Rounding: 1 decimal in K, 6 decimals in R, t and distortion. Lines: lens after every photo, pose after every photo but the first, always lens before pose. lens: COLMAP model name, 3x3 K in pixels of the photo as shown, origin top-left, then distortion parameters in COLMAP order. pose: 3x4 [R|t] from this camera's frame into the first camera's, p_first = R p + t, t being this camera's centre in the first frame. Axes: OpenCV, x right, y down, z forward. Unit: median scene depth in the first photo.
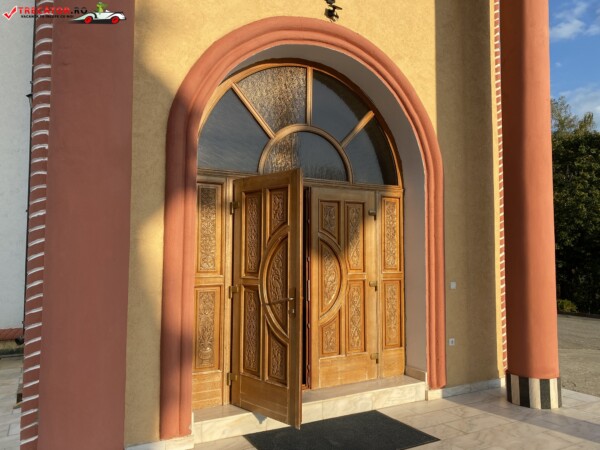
lens RADIAL K [[463.2, 0, 296.5], [0, 463.2, 224.0], [0, 0, 1]] dist [-0.004301, -0.009819]
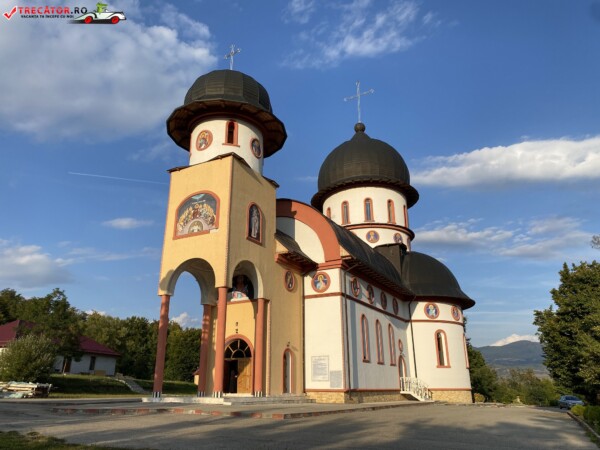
lens RADIAL K [[463.2, 0, 296.5], [0, 463.2, 224.0], [0, 0, 1]] dist [-0.004301, -0.009819]
pose [[0.526705, -0.285505, -0.800668, 5.794621], [0.058167, 0.951806, -0.301134, 0.100856], [0.848056, 0.112036, 0.517928, -1.705082]]
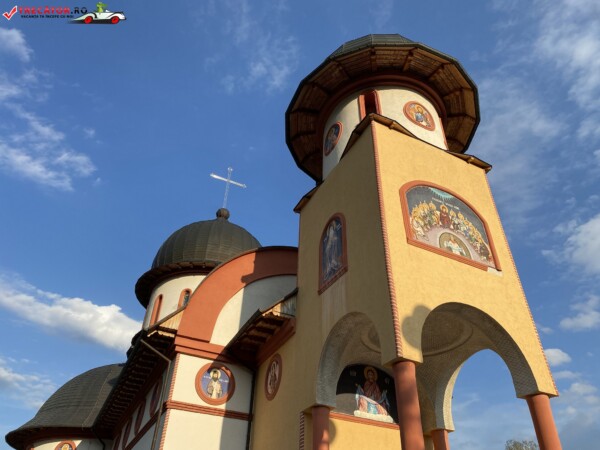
lens RADIAL K [[463.2, 0, 296.5], [0, 463.2, 224.0], [0, 0, 1]] dist [-0.004301, -0.009819]
pose [[0.998466, -0.012978, -0.053834, -0.235686], [-0.020141, 0.820465, -0.571342, -0.167416], [0.051583, 0.571550, 0.818944, -2.165255]]
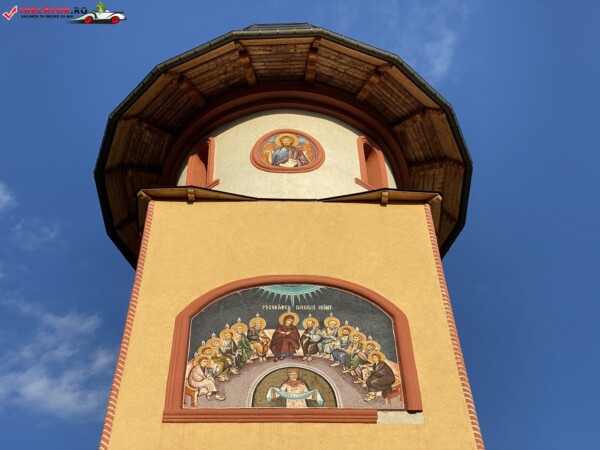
lens RADIAL K [[858.0, 0, 300.0], [0, 858.0, 225.0], [0, 0, 1]] dist [0.099825, 0.006940]
pose [[0.886044, -0.372298, -0.276260, 1.412726], [0.053666, 0.674263, -0.736539, -0.169558], [0.460484, 0.637781, 0.617406, -1.593396]]
